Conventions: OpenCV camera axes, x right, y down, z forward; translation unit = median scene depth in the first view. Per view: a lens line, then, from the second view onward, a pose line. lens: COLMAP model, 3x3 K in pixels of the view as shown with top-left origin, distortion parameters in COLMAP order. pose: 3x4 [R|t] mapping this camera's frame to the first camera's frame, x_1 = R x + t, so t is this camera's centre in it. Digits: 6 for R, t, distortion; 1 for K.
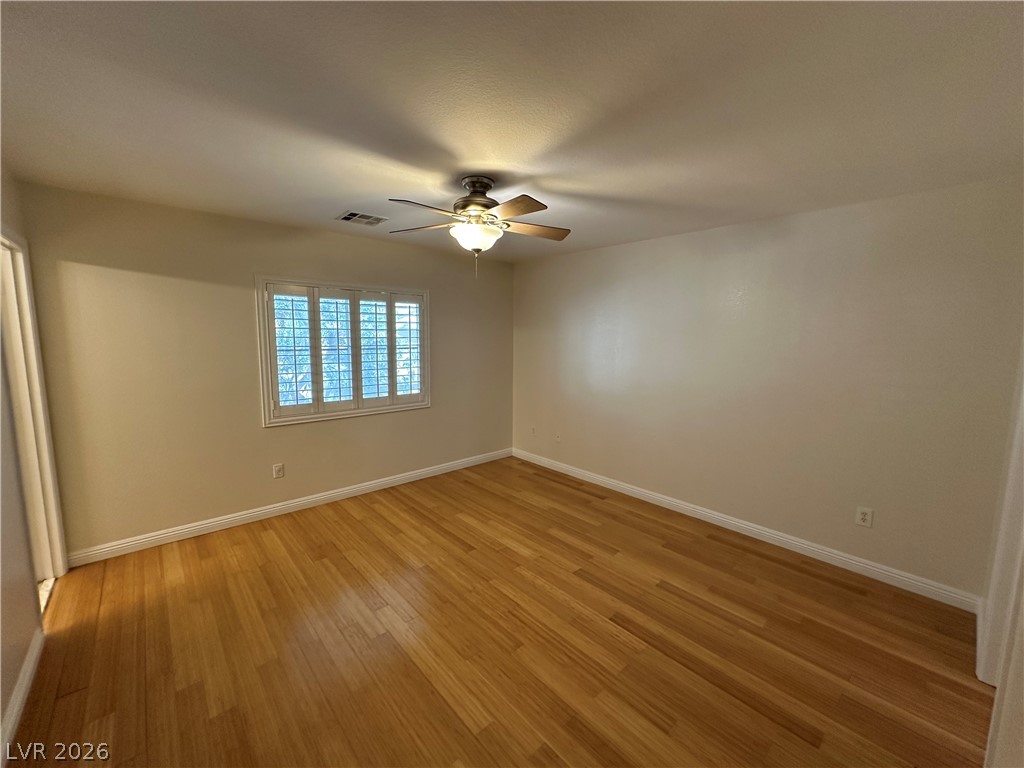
lens RADIAL K [[408.8, 0, 508.3], [0, 408.8, 381.8], [0, 0, 1]] dist [0.002533, 0.000734]
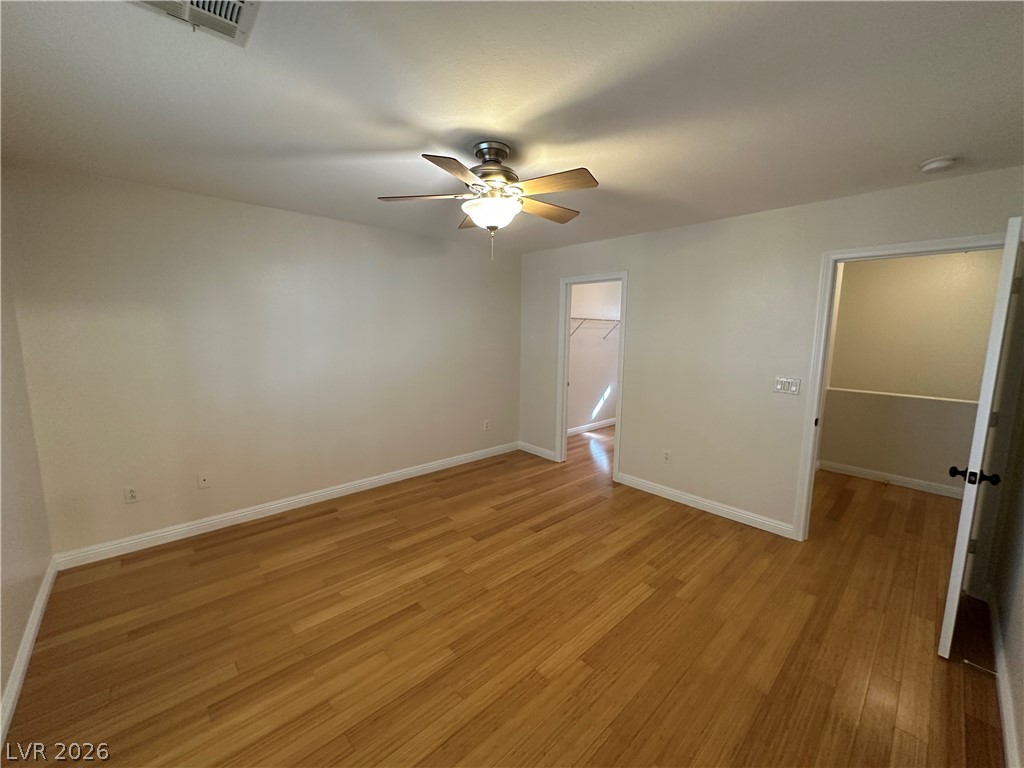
lens RADIAL K [[408.8, 0, 512.3], [0, 408.8, 385.2], [0, 0, 1]] dist [0.002533, 0.000734]
pose [[-0.019728, -0.149858, 0.988511, -0.785235], [0.104935, 0.982932, 0.151106, -0.092112], [-0.994283, 0.106711, -0.003666, 0.784071]]
